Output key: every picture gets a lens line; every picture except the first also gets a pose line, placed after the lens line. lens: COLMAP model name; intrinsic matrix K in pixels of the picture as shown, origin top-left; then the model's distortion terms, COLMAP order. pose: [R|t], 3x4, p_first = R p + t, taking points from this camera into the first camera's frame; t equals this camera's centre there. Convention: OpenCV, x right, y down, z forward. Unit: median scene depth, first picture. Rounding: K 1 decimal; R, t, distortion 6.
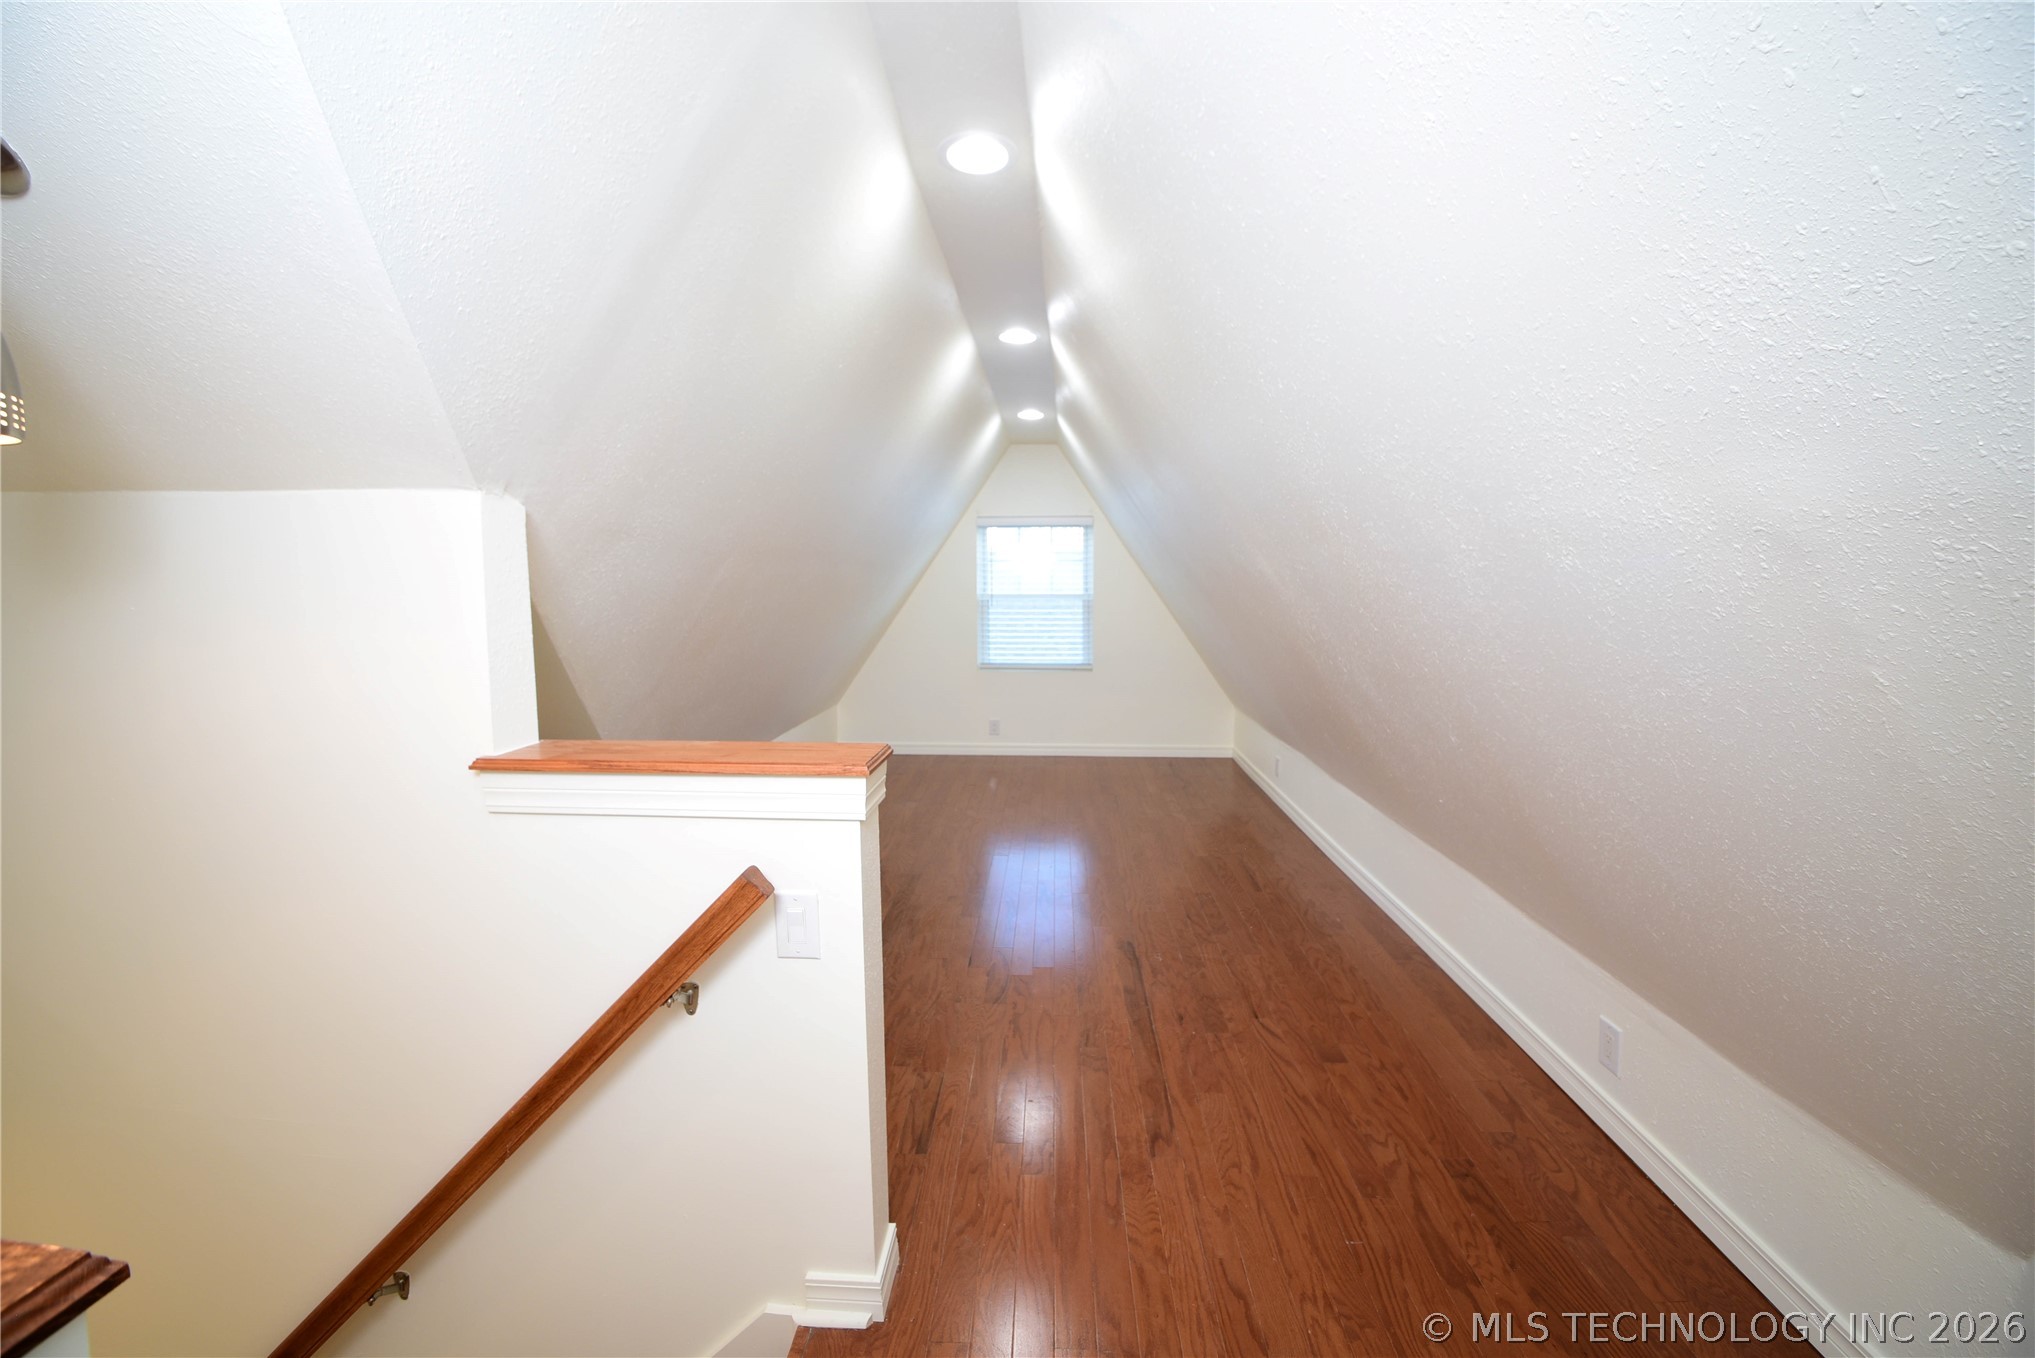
lens RADIAL K [[815.4, 0, 1021.2], [0, 815.4, 681.7], [0, 0, 1]] dist [-0.034559, -0.001950]
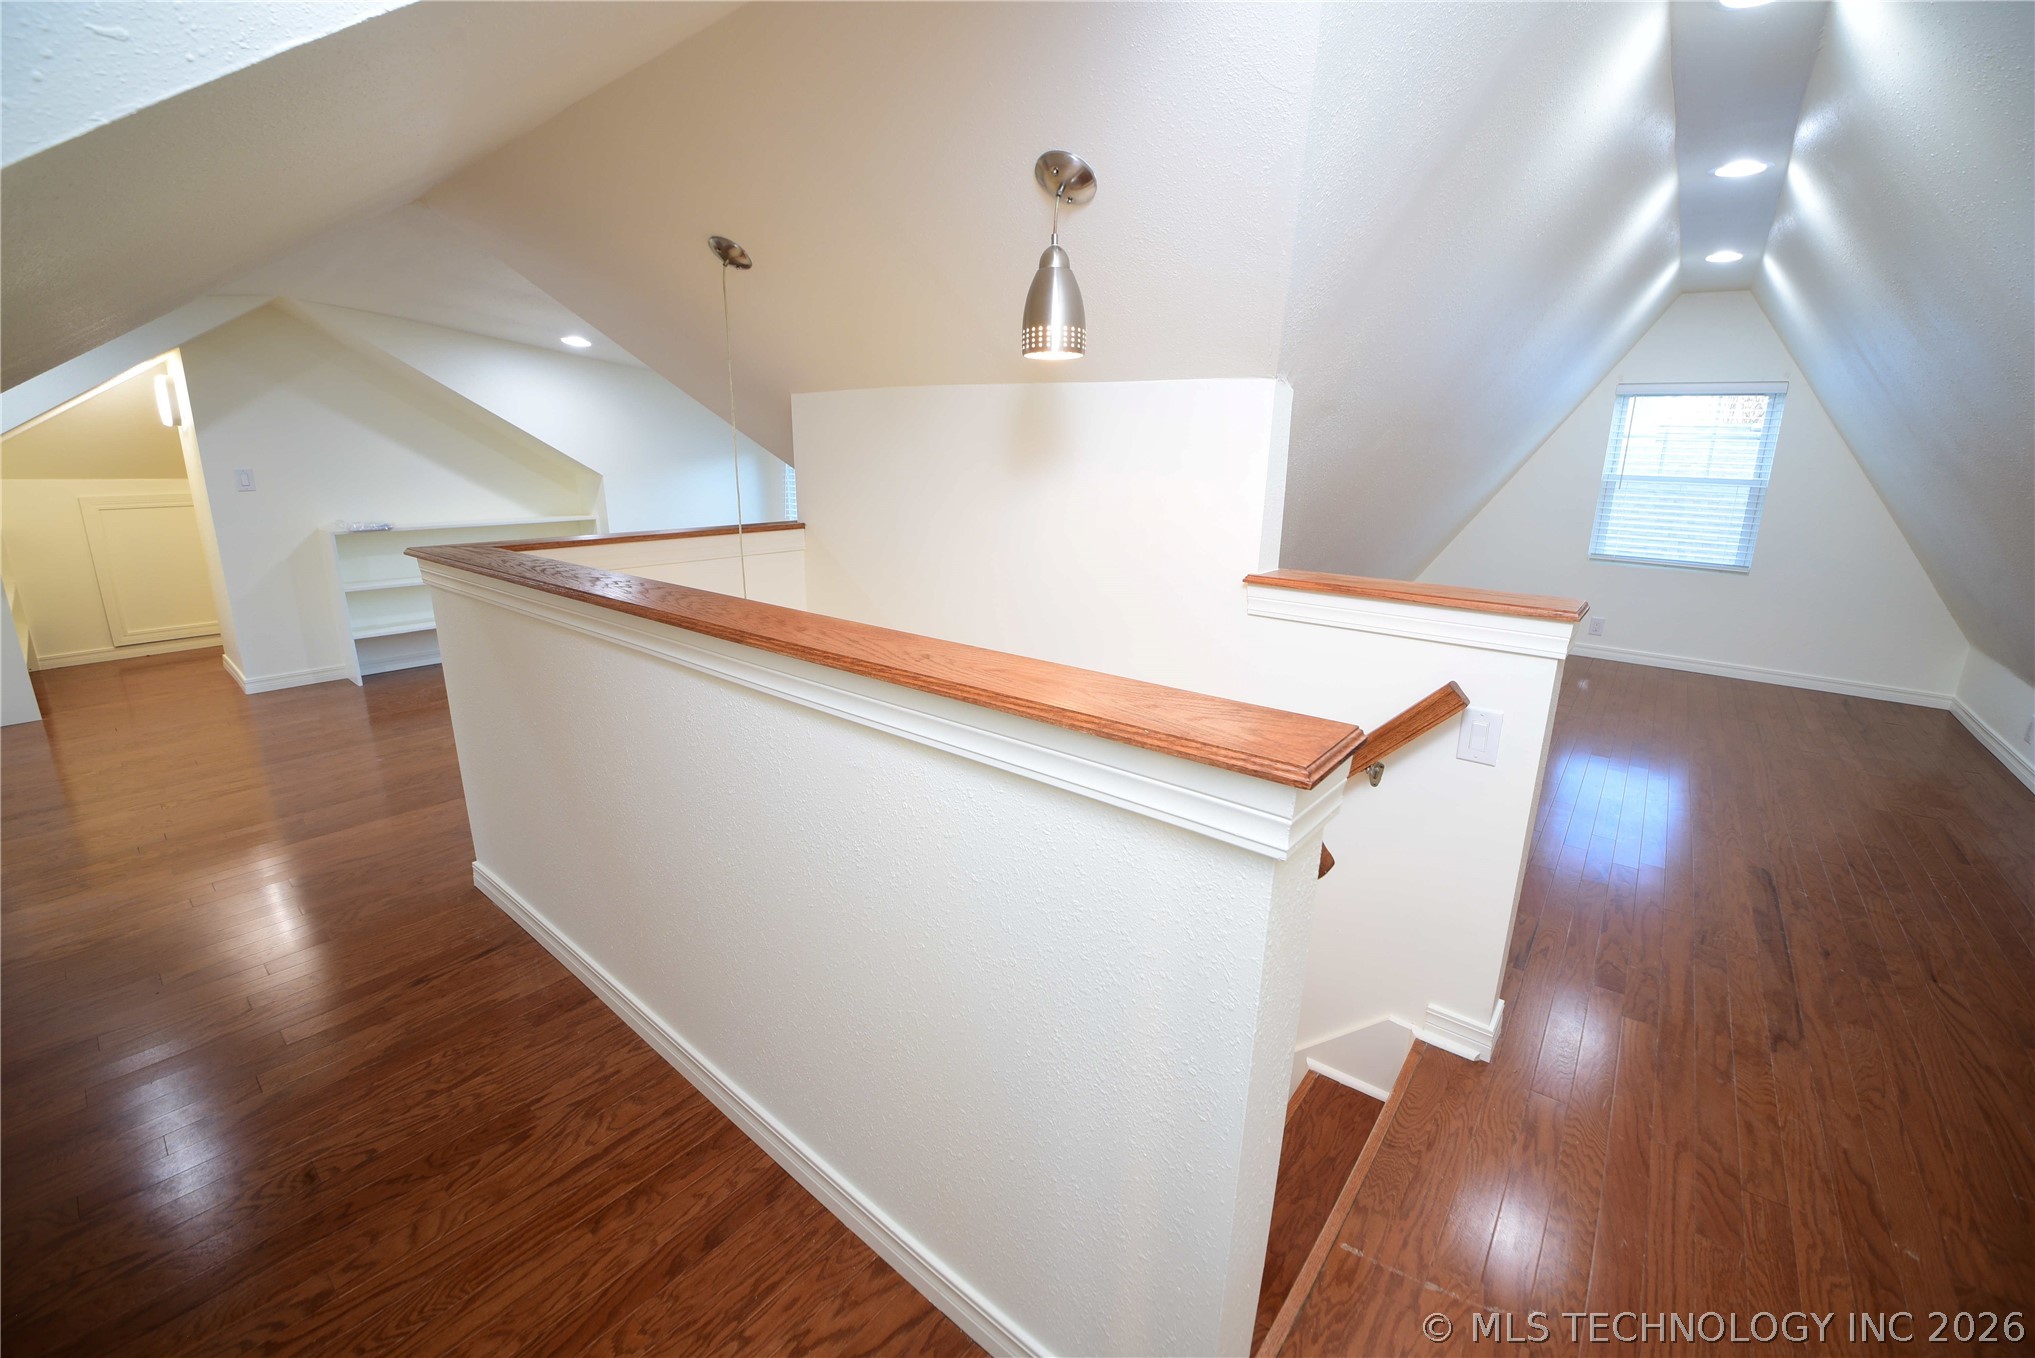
lens RADIAL K [[815.4, 0, 1024.2], [0, 815.4, 672.2], [0, 0, 1]] dist [-0.034559, -0.001950]
pose [[0.805168, 0.167165, -0.569000, -0.086367], [-0.085993, 0.982220, 0.166878, 0.033712], [0.586780, -0.085435, 0.805227, -0.220419]]
